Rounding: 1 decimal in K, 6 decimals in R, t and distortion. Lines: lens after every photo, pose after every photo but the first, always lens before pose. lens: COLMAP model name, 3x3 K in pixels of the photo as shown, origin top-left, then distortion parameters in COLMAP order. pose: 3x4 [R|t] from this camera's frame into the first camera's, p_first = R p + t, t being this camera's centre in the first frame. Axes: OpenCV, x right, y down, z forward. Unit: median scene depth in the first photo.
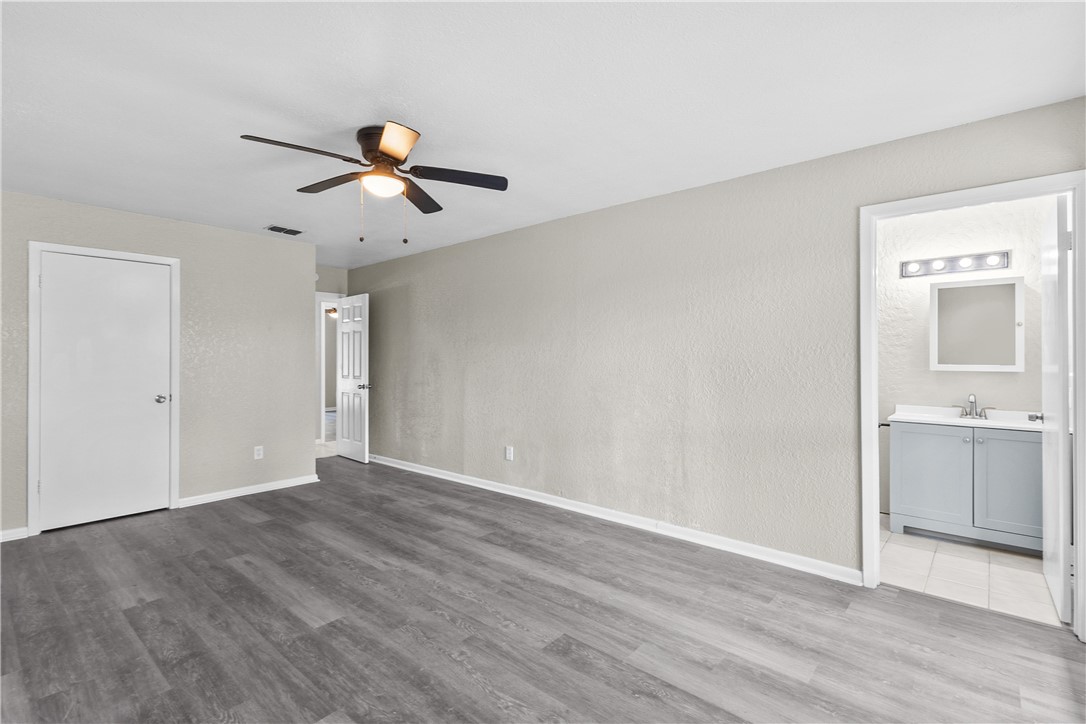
lens RADIAL K [[507.3, 0, 541.8], [0, 507.3, 359.8], [0, 0, 1]] dist [0.021629, -0.004168]
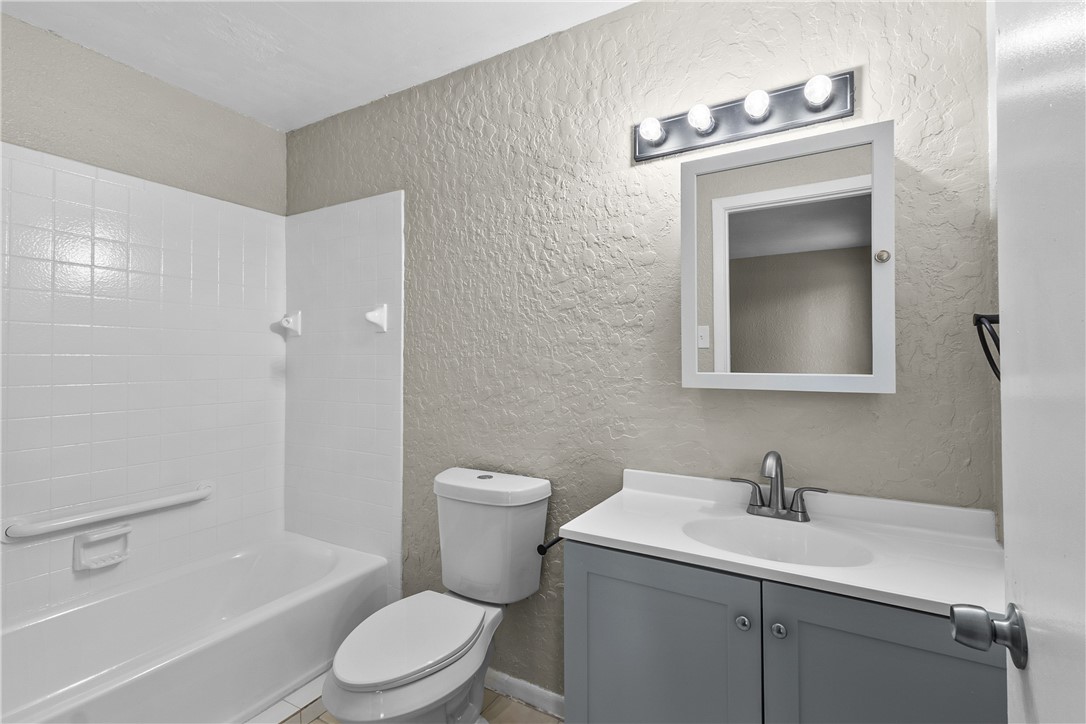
lens RADIAL K [[507.3, 0, 539.0], [0, 507.3, 359.2], [0, 0, 1]] dist [0.021629, -0.004168]
pose [[0.981161, 0.009225, 0.192974, 0.605964], [-0.005359, 0.999775, -0.020545, 0.008308], [-0.193120, 0.019124, 0.980989, 0.676896]]
